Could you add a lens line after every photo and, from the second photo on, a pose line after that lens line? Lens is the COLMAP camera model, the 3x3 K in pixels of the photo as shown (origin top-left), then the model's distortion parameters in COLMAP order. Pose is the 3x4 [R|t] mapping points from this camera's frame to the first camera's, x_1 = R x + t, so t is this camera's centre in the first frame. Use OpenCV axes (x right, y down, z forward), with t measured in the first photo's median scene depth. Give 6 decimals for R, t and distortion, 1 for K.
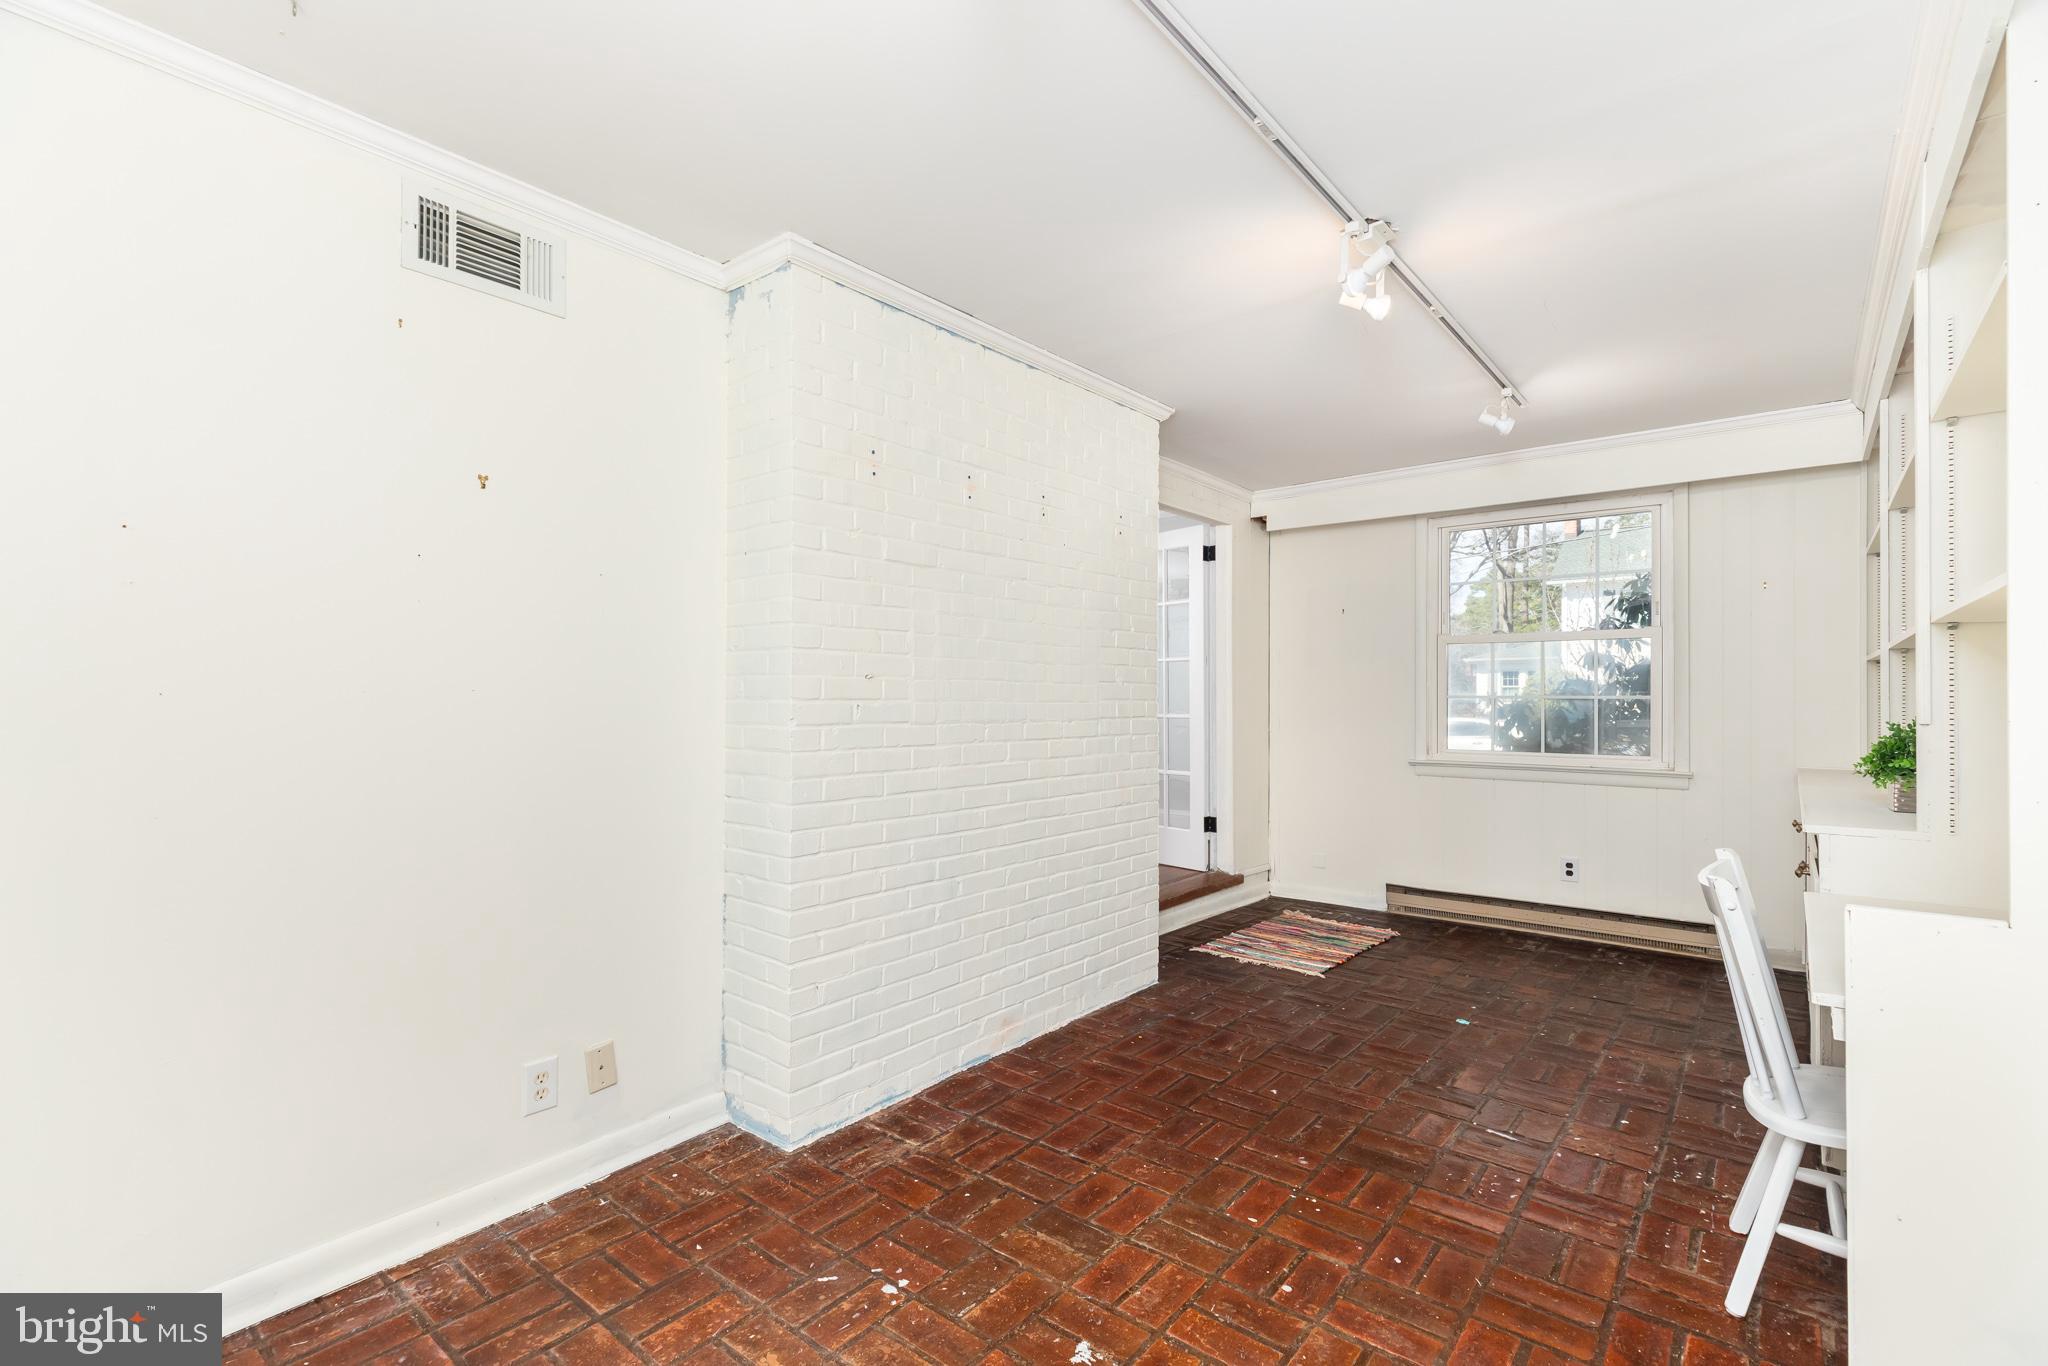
lens RADIAL K [[932.2, 0, 1028.1], [0, 932.2, 664.5], [0, 0, 1]] dist [0.003164, 0.000030]
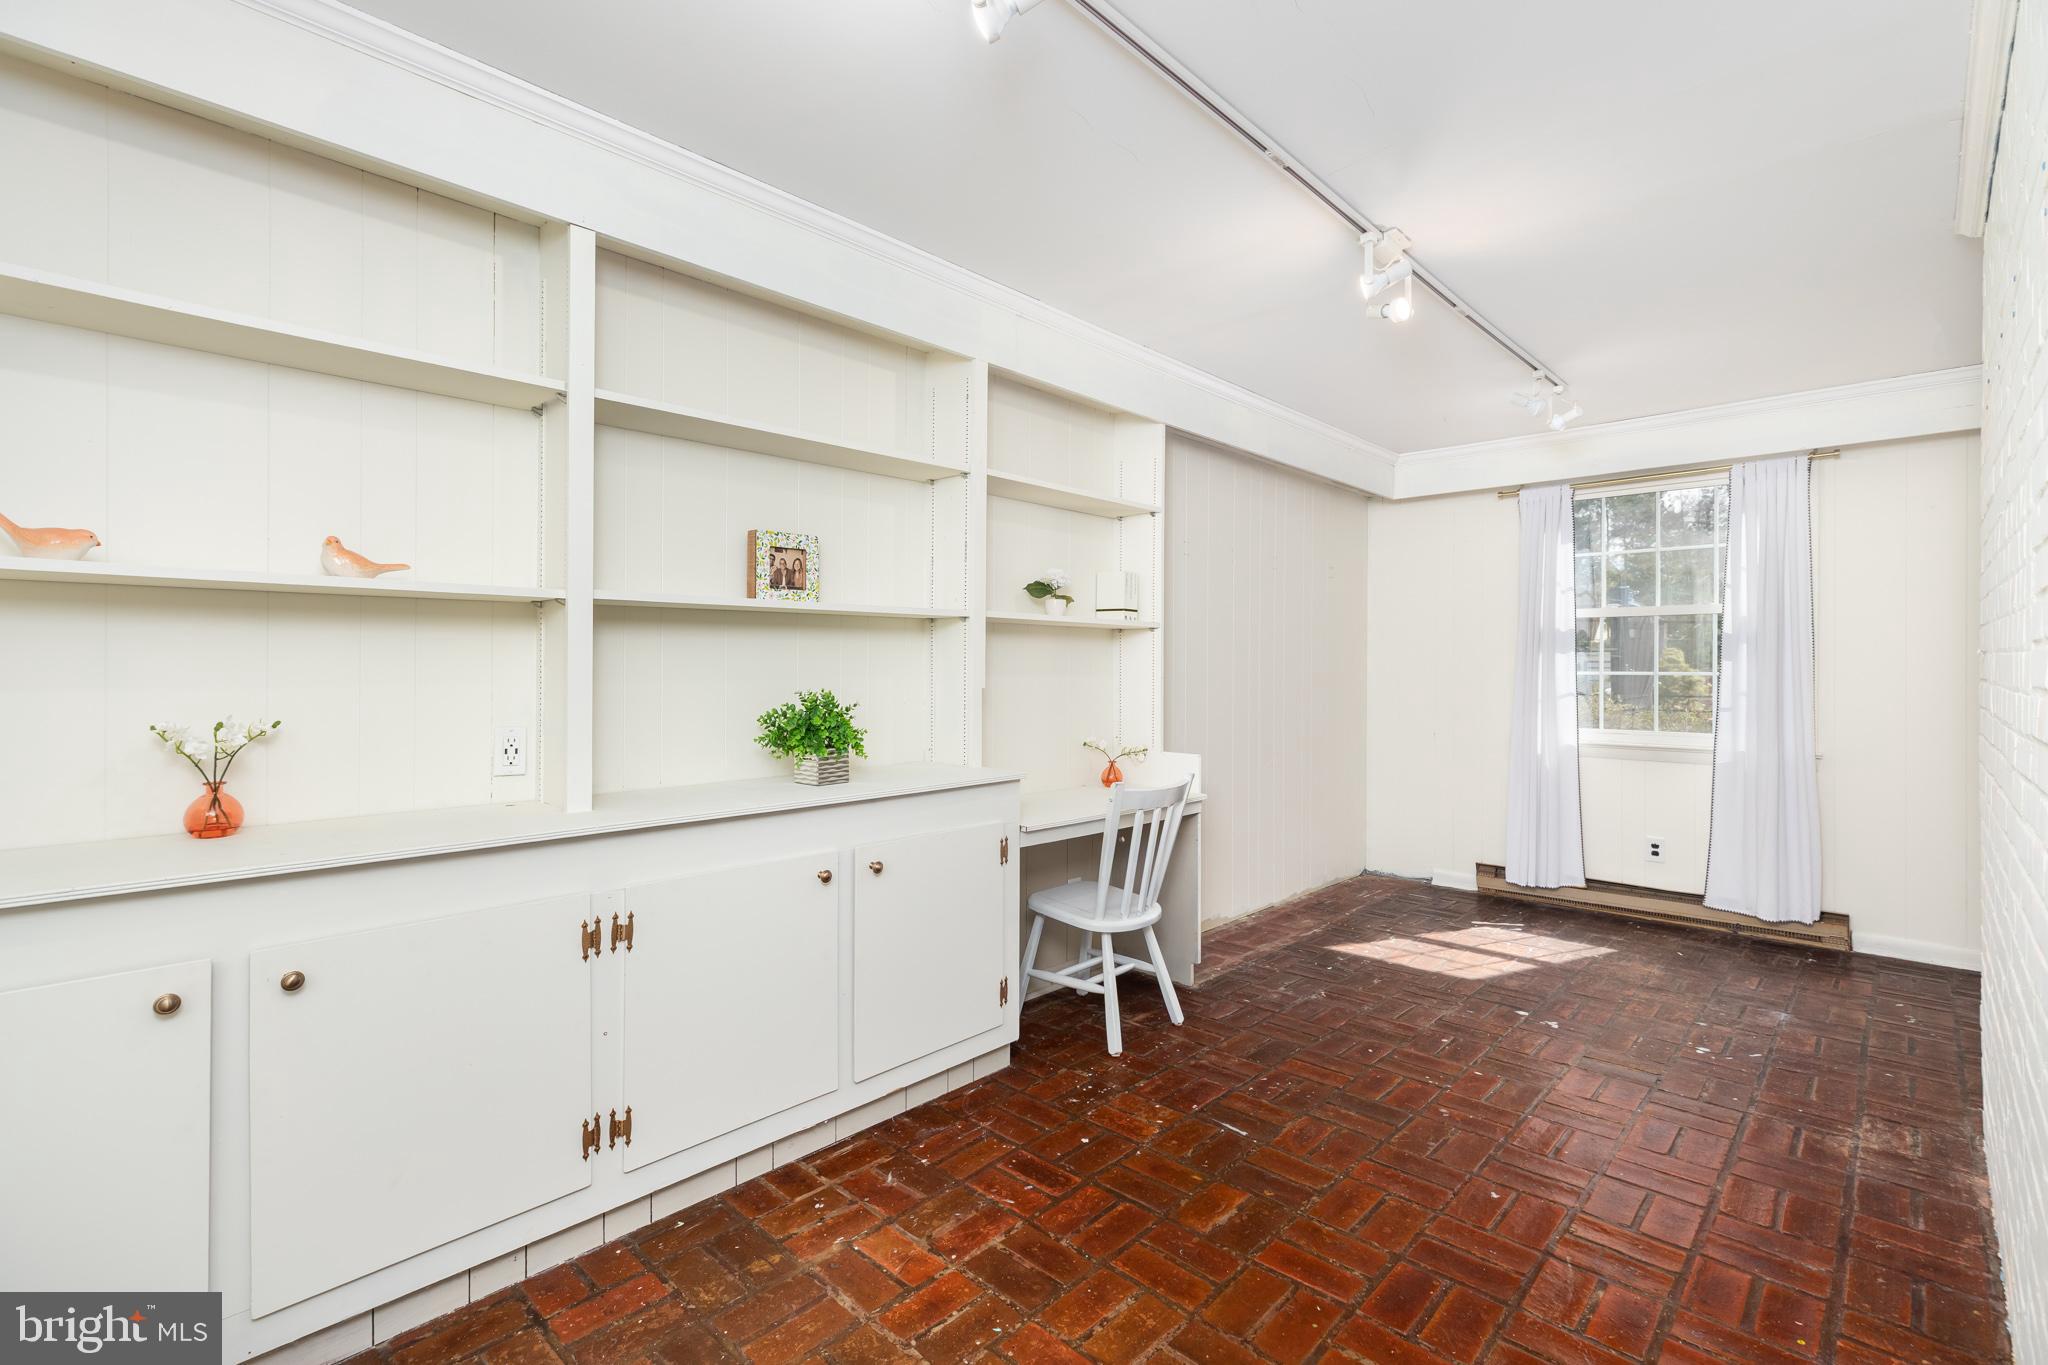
lens RADIAL K [[932.2, 0, 1028.1], [0, 932.2, 664.0], [0, 0, 1]] dist [0.003164, 0.000030]
pose [[-0.997016, -0.012870, 0.076121, 0.654889], [-0.014861, 0.999560, -0.025652, 0.054601], [-0.075758, -0.026707, -0.996769, 1.991590]]
